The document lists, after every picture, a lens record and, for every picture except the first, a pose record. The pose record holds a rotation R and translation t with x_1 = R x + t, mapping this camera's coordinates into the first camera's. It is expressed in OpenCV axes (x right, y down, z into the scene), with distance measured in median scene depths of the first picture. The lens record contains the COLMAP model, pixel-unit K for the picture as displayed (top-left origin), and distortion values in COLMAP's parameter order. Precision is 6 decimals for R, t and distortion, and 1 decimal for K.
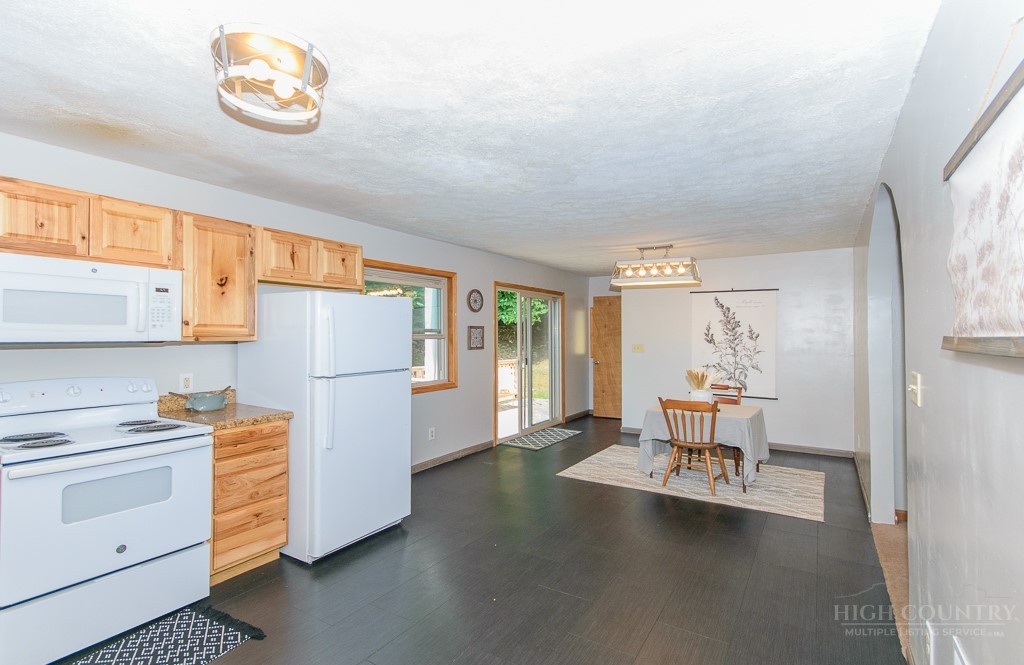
lens RADIAL K [[497.7, 0, 496.4], [0, 497.7, 333.0], [0, 0, 1]] dist [0.000303, 0.000020]
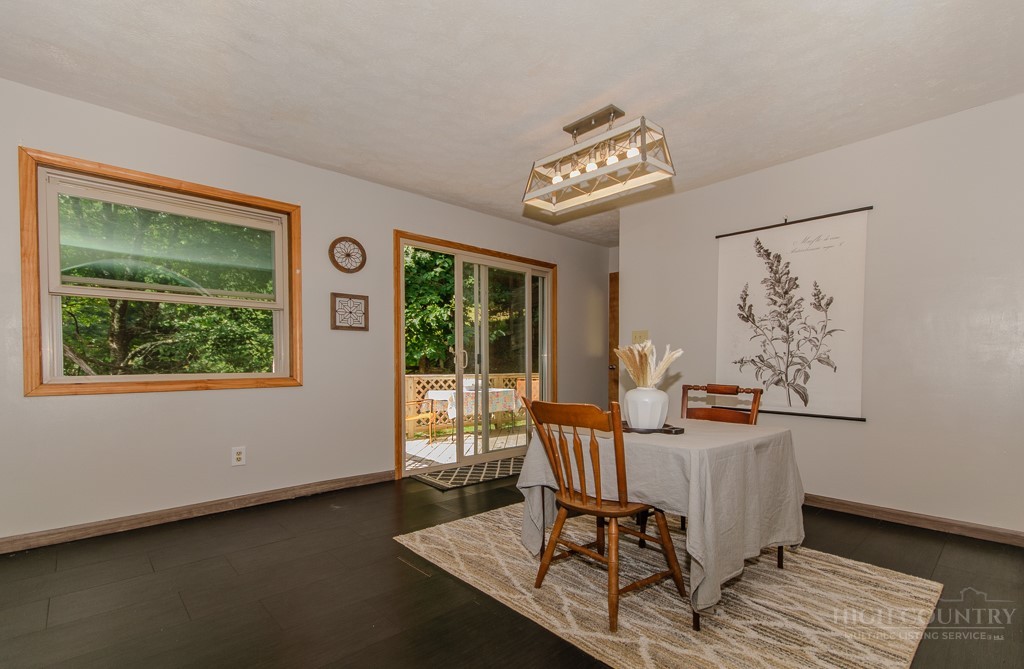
lens RADIAL K [[493.2, 0, 526.5], [0, 493.2, 375.7], [0, 0, 1]] dist [0.003461, 0.000714]
pose [[0.978899, 0.010890, -0.204054, 0.323874], [-0.004709, 0.999516, 0.030751, 0.072640], [0.204290, -0.029141, 0.978477, 0.422741]]
